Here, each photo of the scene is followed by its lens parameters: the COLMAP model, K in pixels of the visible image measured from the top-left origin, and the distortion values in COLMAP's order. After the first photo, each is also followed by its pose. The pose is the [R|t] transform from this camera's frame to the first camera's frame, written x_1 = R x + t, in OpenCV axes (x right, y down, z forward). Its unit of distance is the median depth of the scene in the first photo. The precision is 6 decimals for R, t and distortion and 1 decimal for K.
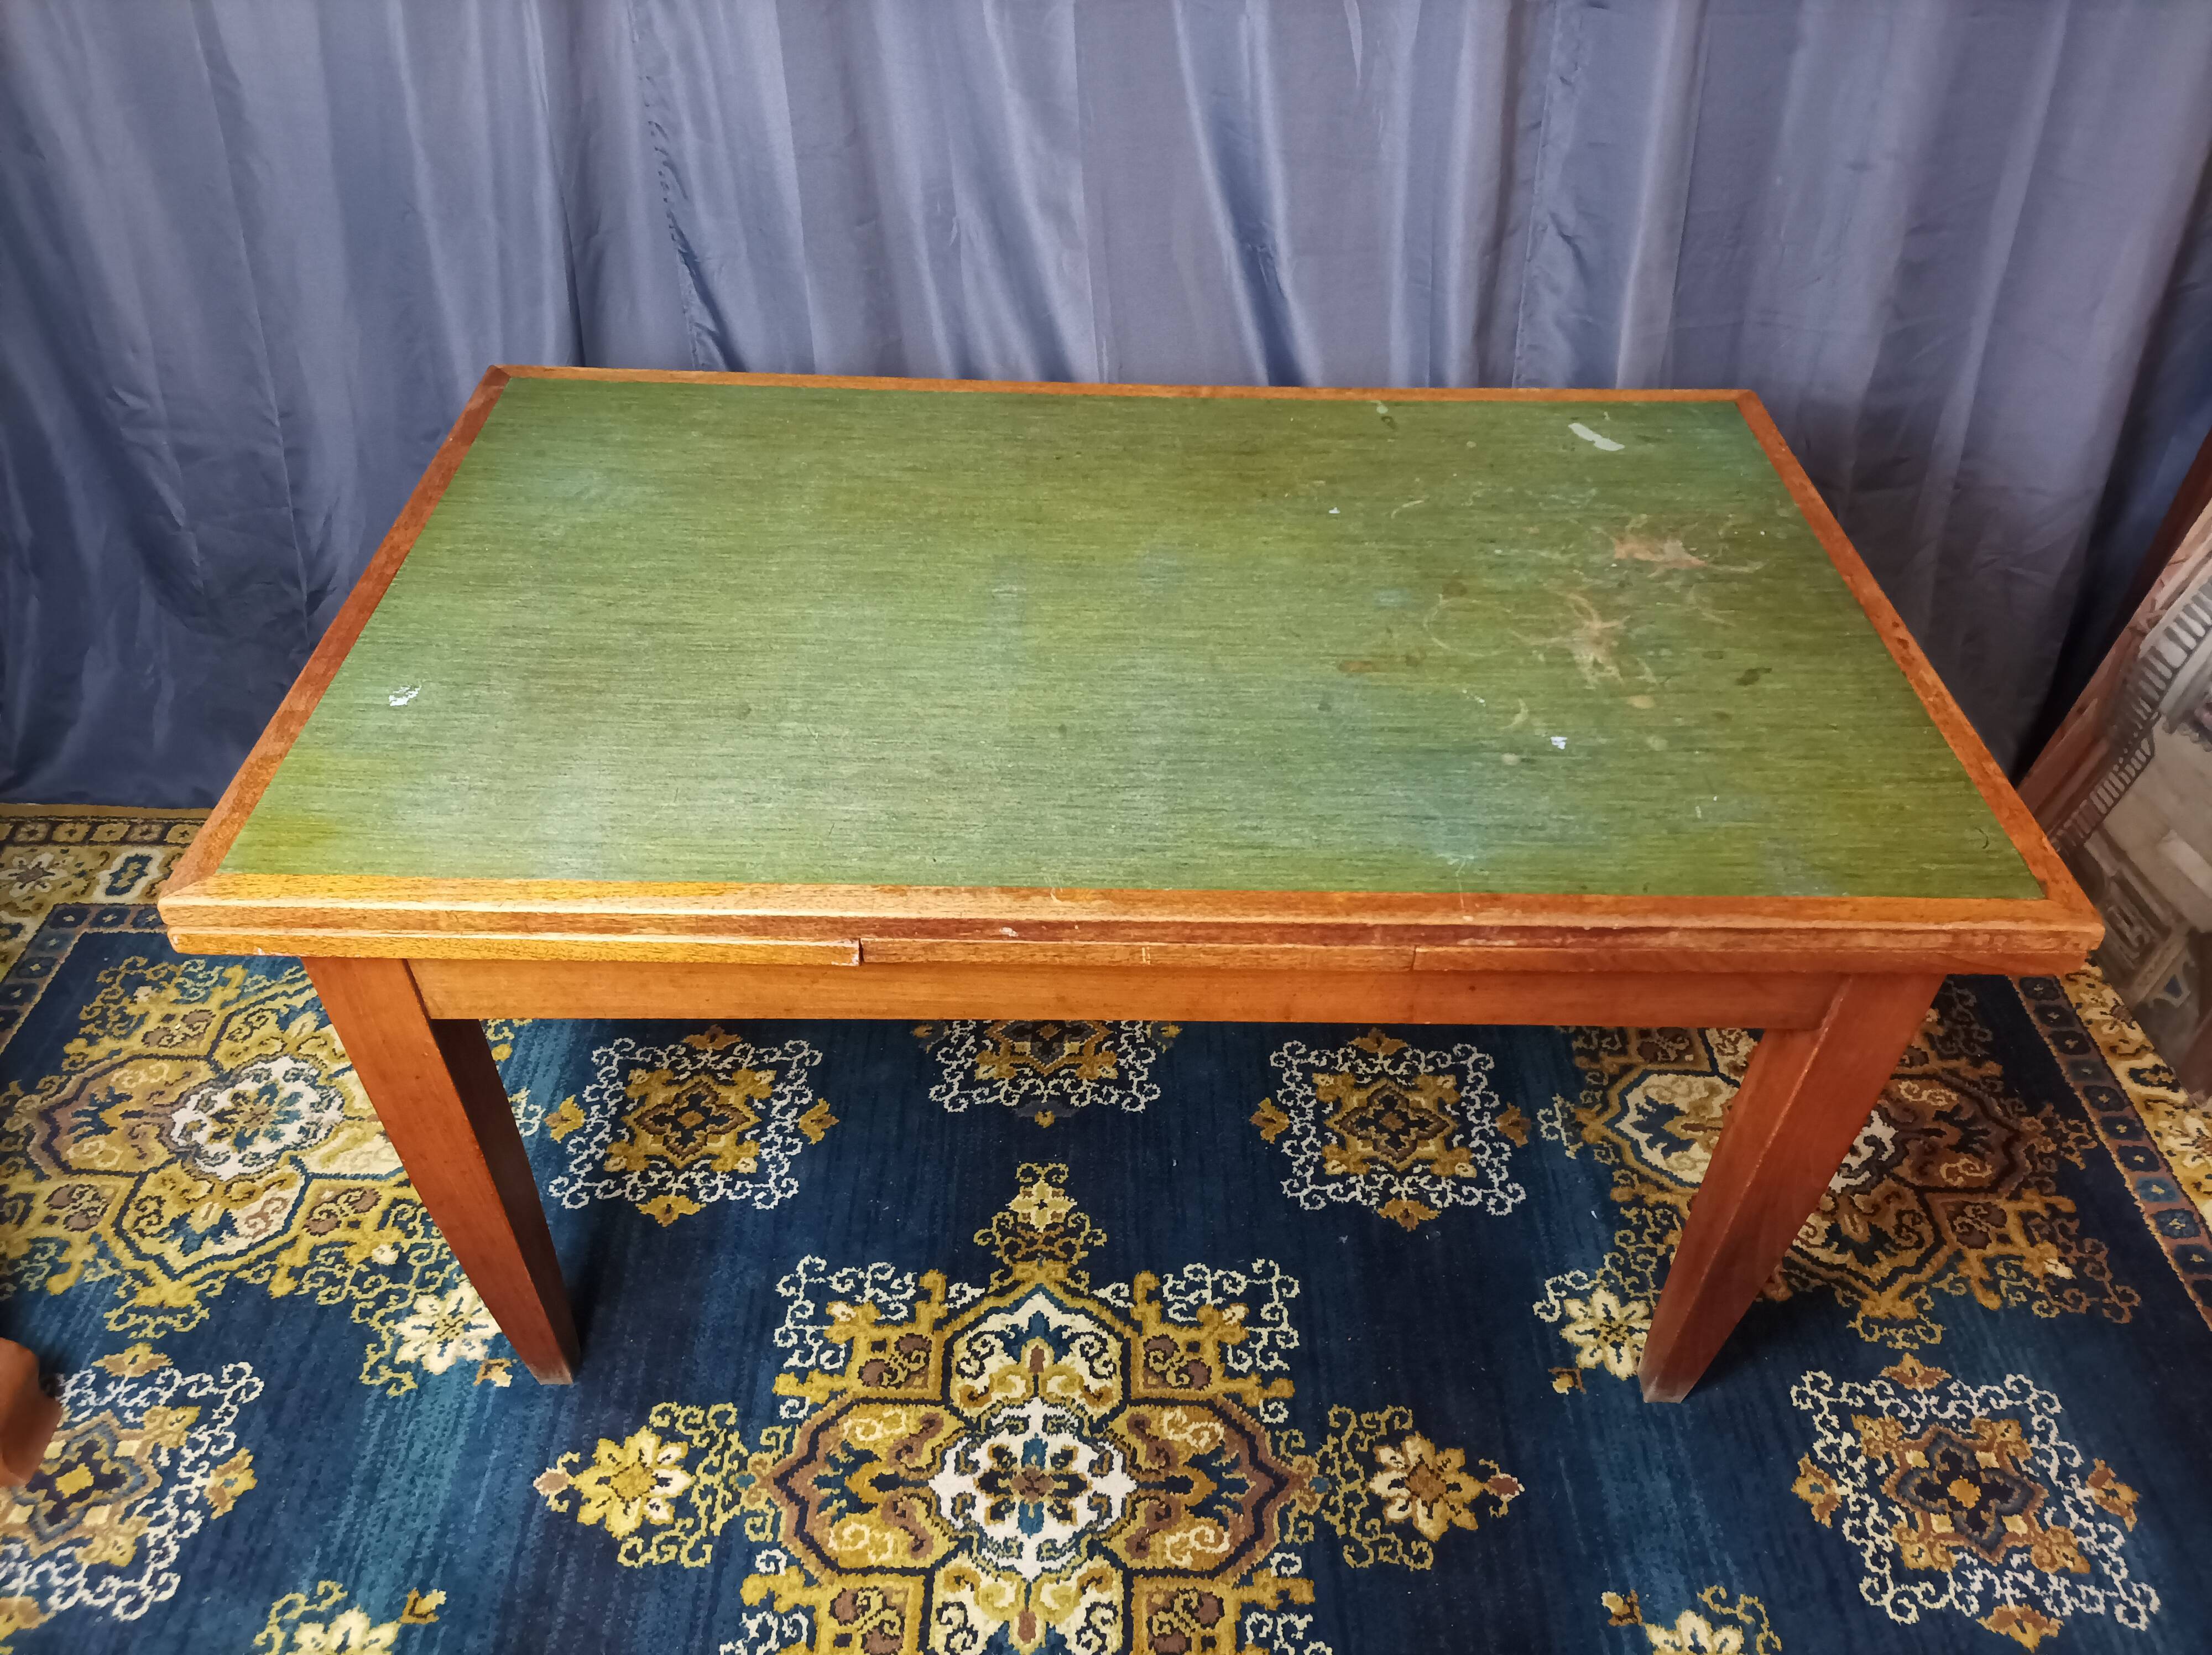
lens RADIAL K [[1625.8, 0, 1109.6], [0, 1625.8, 831.4], [0, 0, 1]] dist [0.027748, -0.011155]
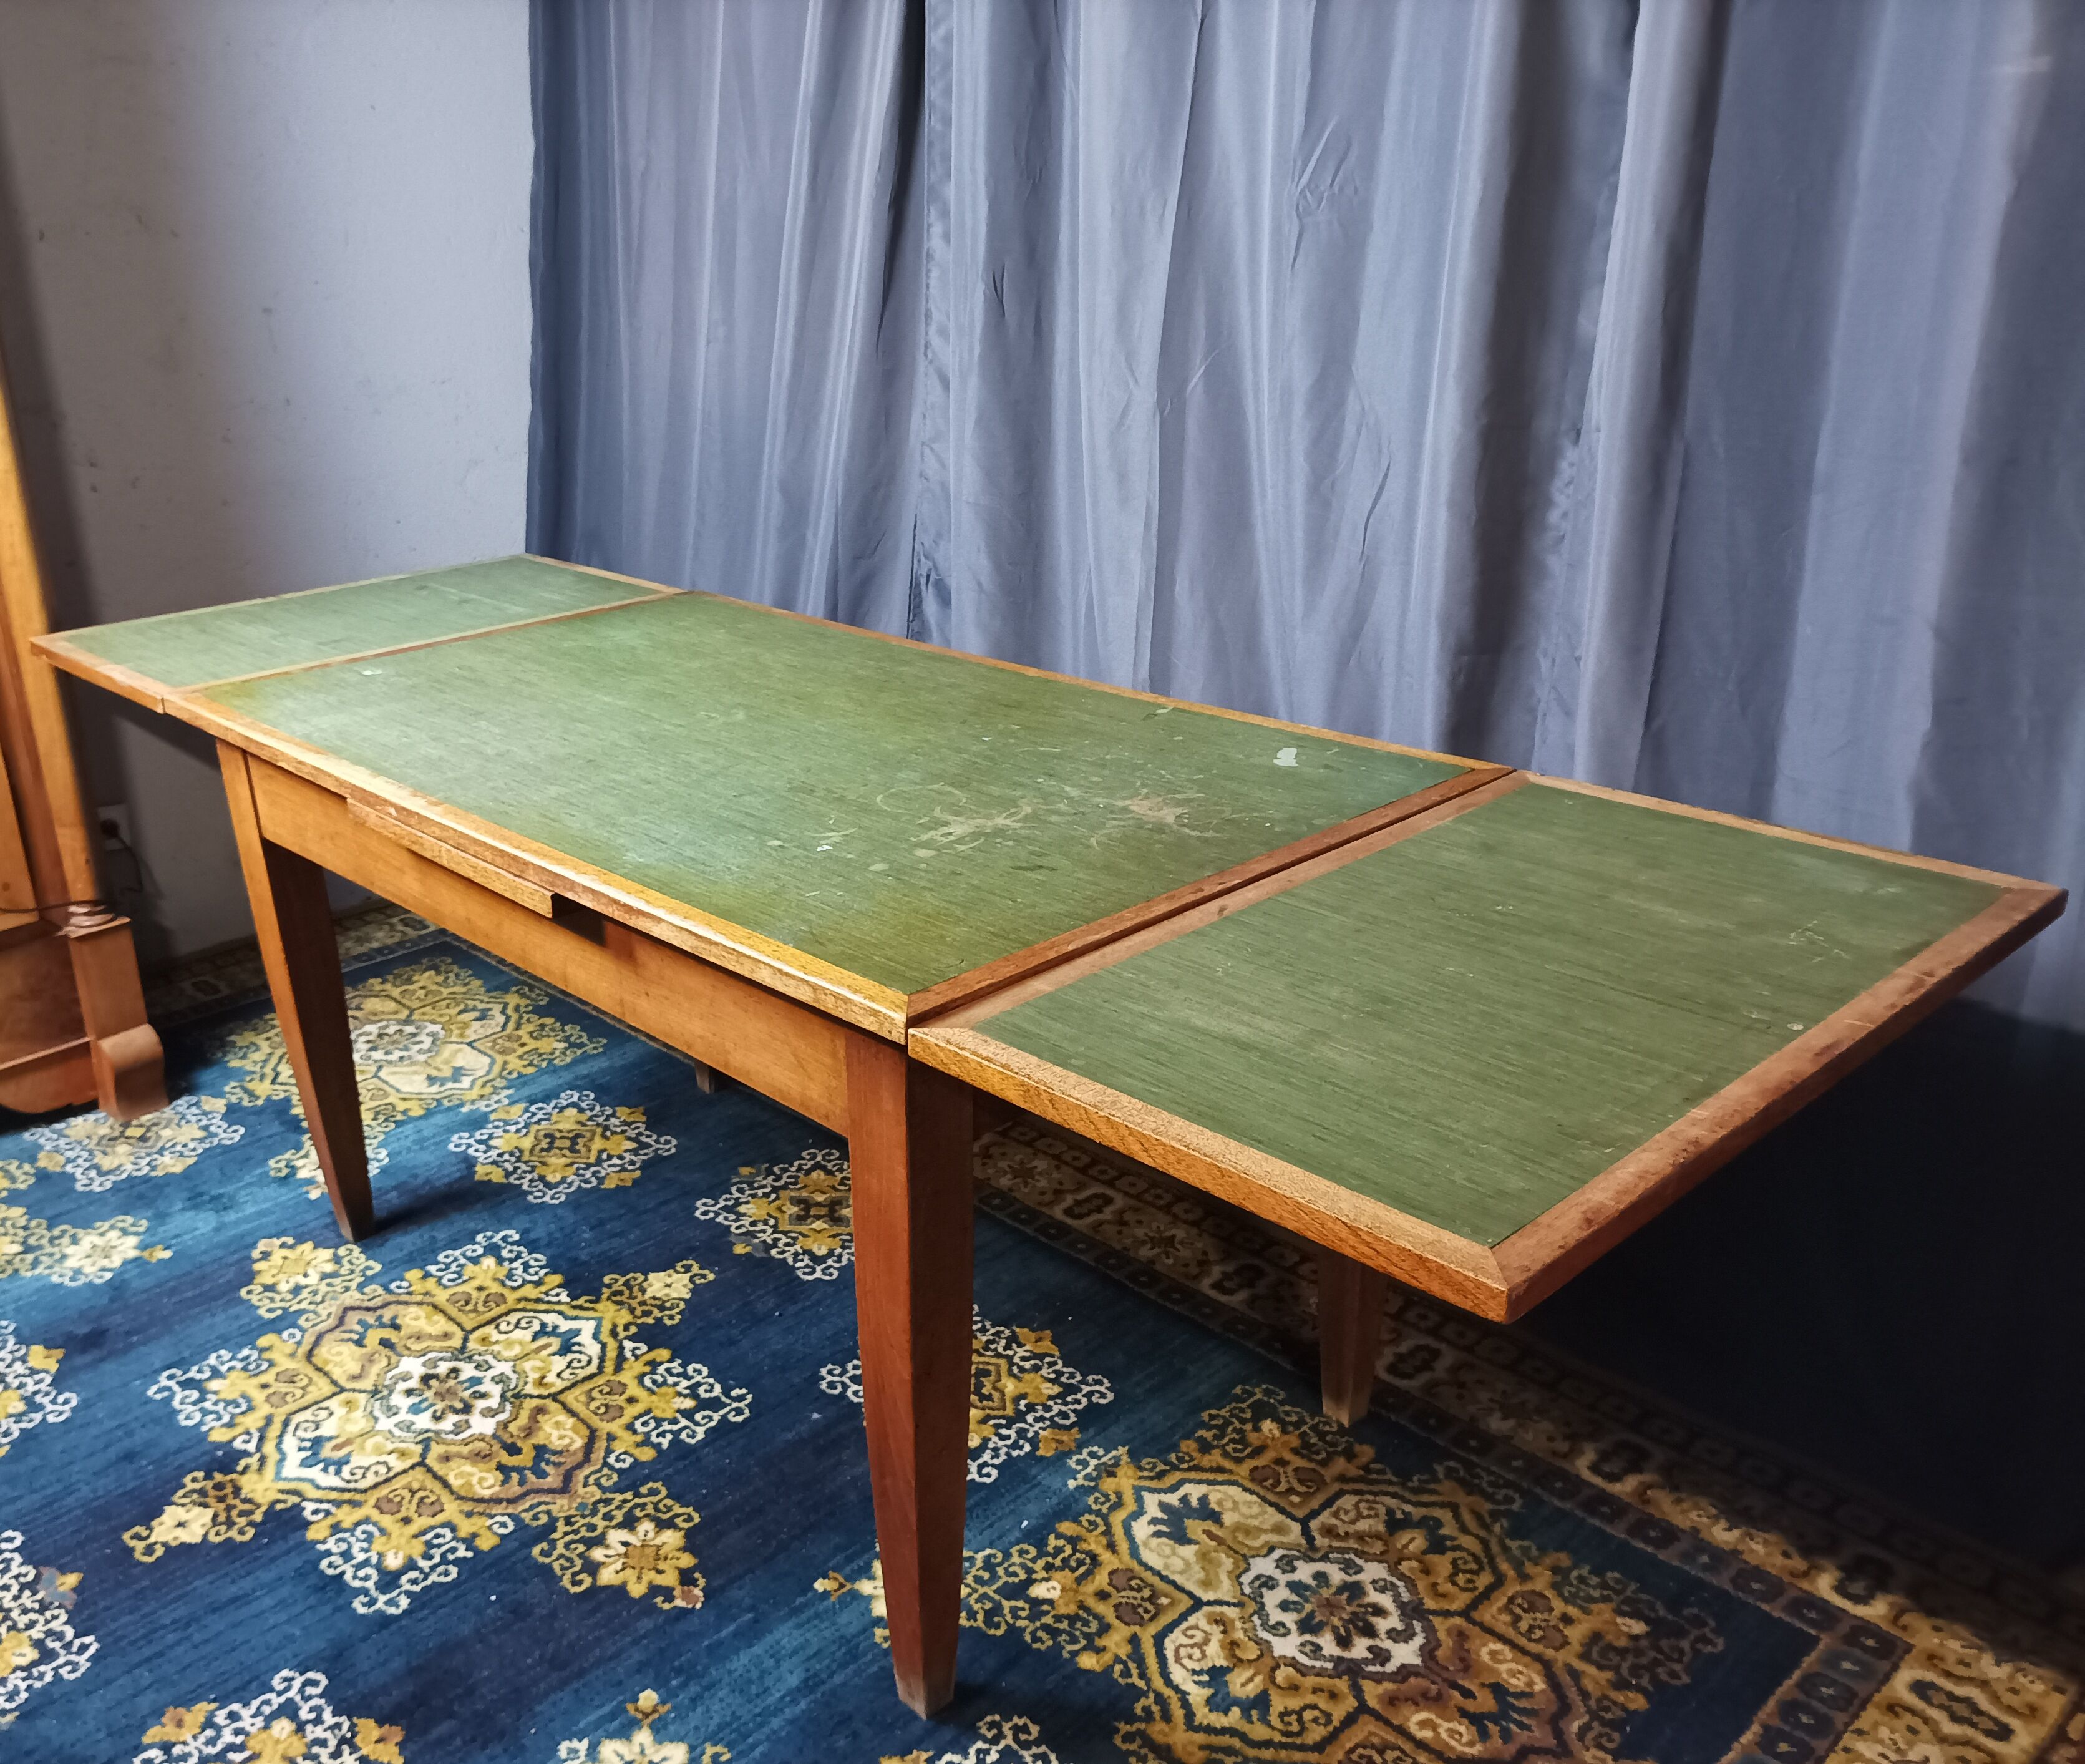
lens RADIAL K [[1851.8, 0, 846.6], [0, 1851.8, 930.7], [0, 0, 1]] dist [0.024190, -0.020990]
pose [[0.663476, 0.240426, -0.708516, 0.972569], [-0.457624, 0.879583, -0.130058, 0.132304], [0.591929, 0.410524, 0.693607, 0.077630]]
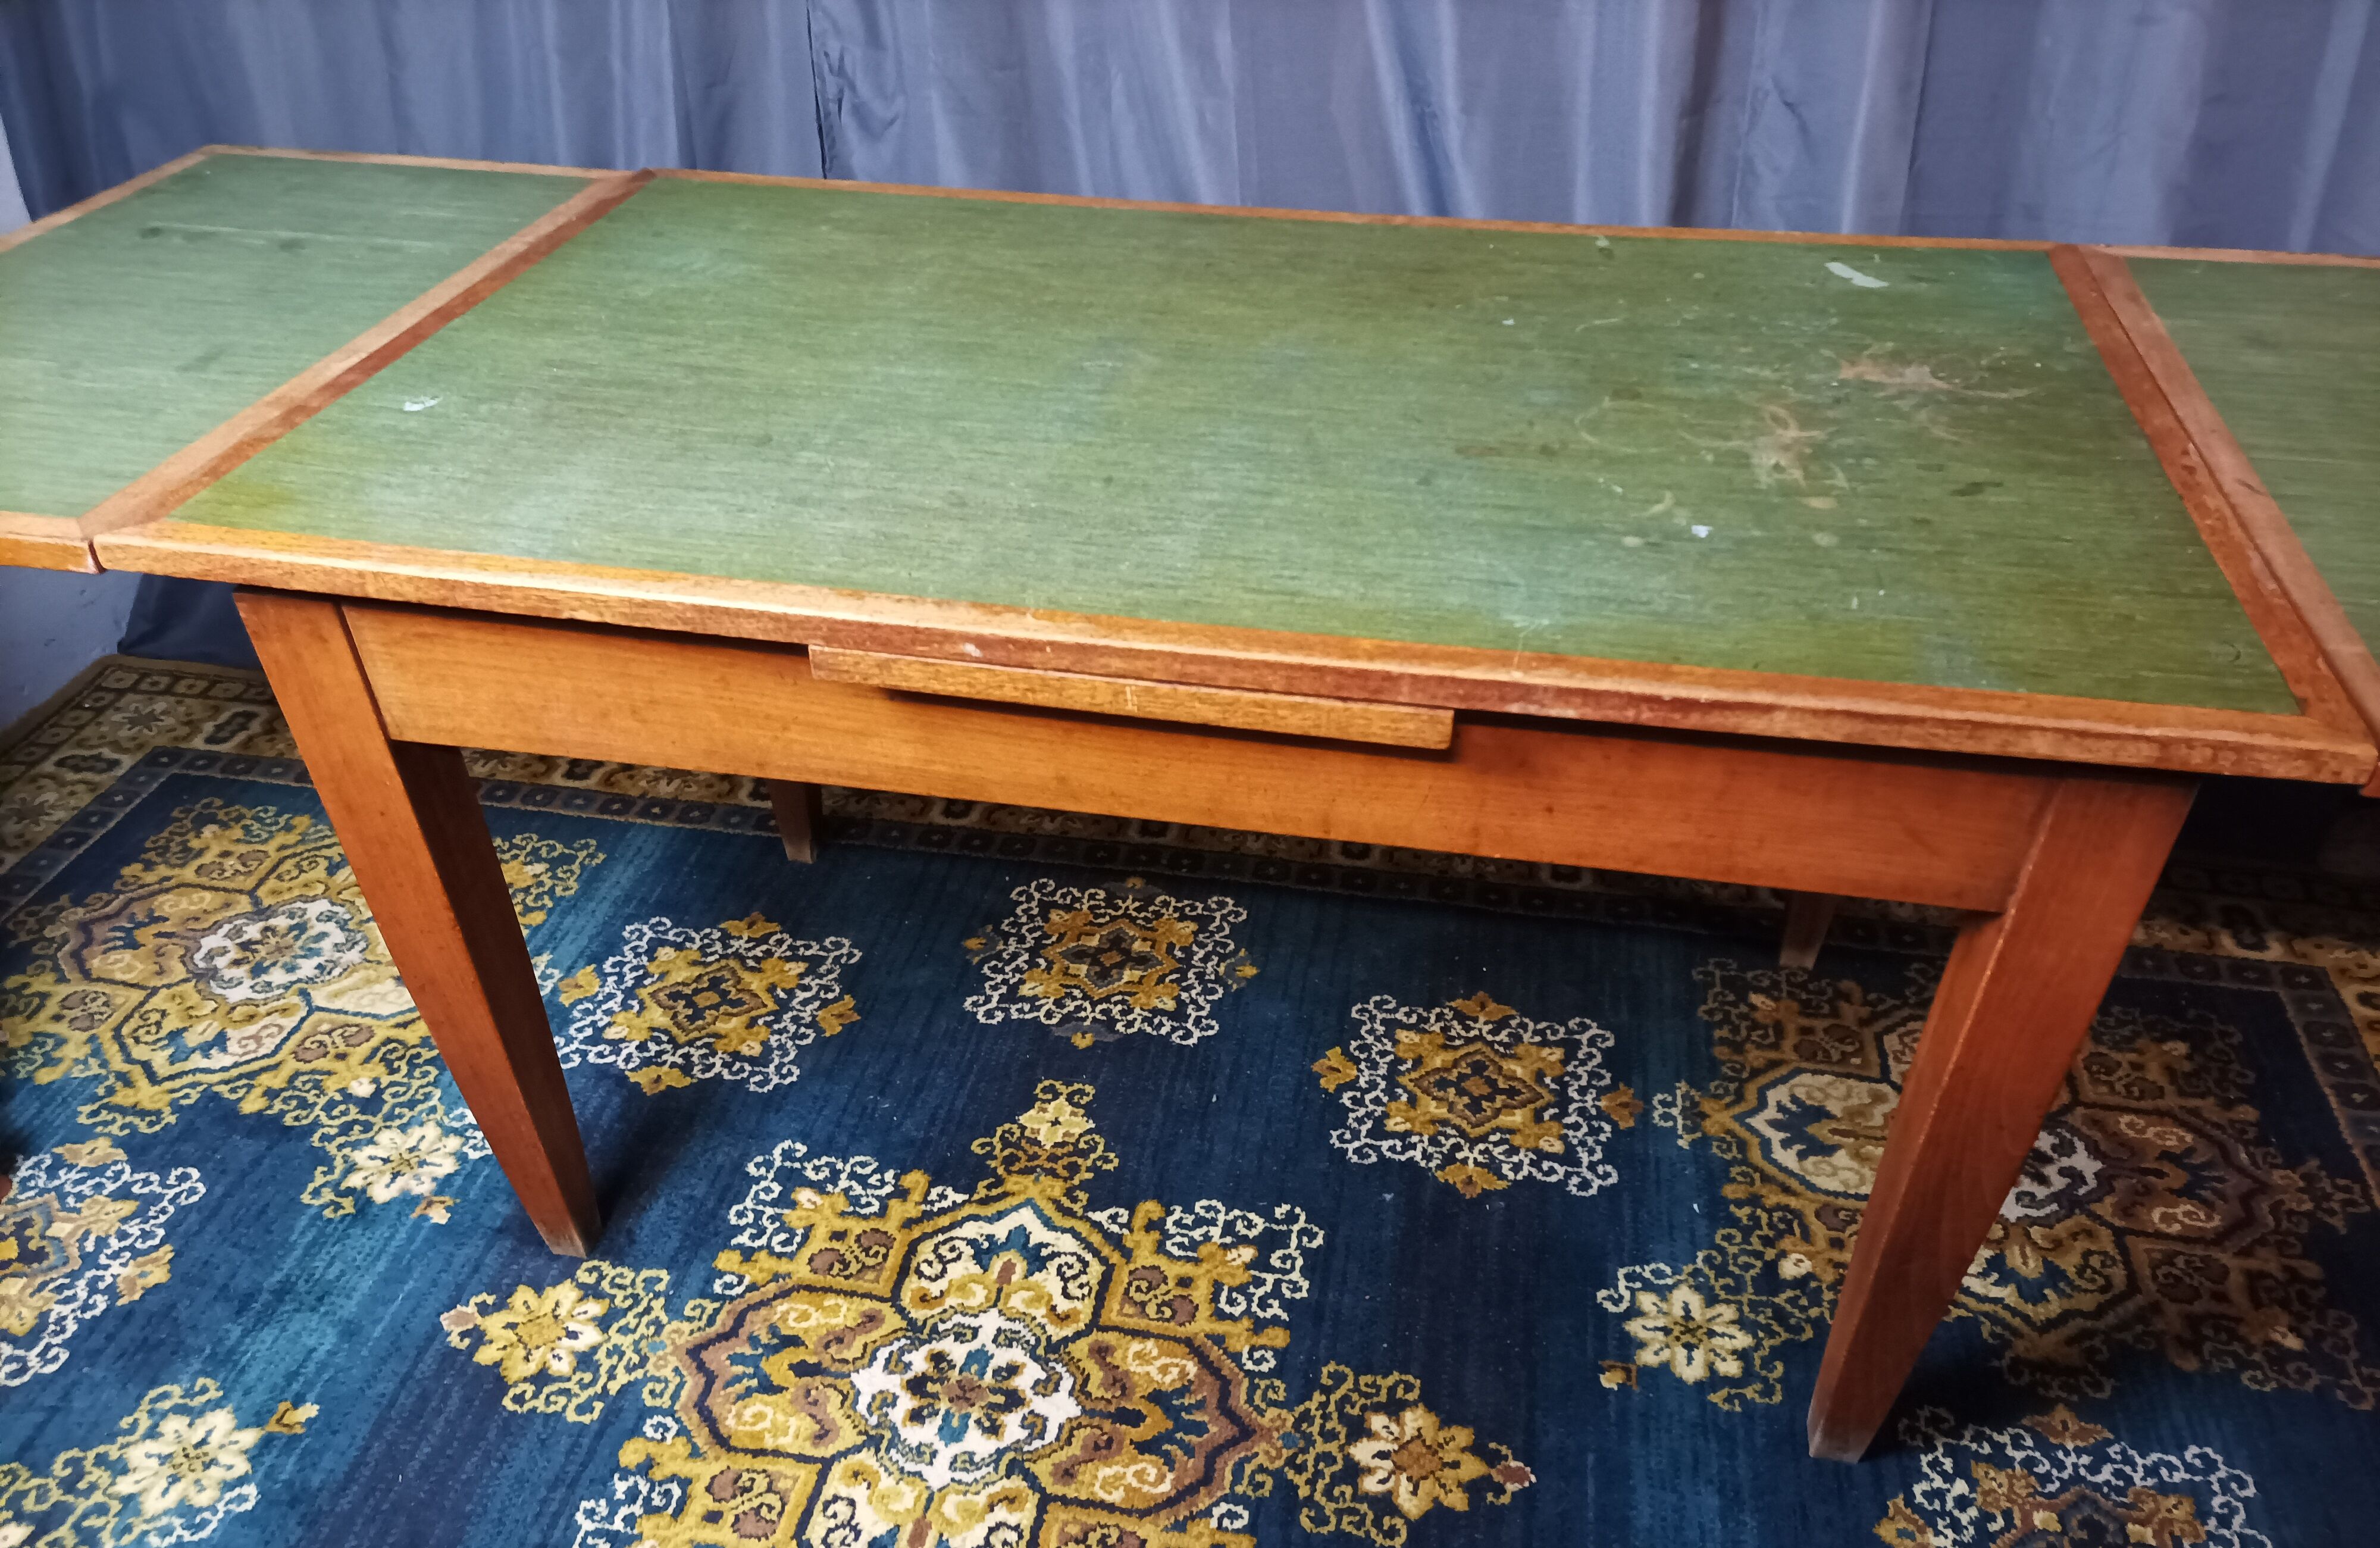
lens RADIAL K [[1744.0, 0, 1193.8], [0, 1744.0, 895.5], [0, 0, 1]] dist [0.037507, -0.028390]
pose [[0.983703, 0.090048, -0.155629, 0.183130], [-0.098814, 0.993873, -0.049524, 0.157694], [0.150216, 0.064095, 0.986573, 0.069653]]
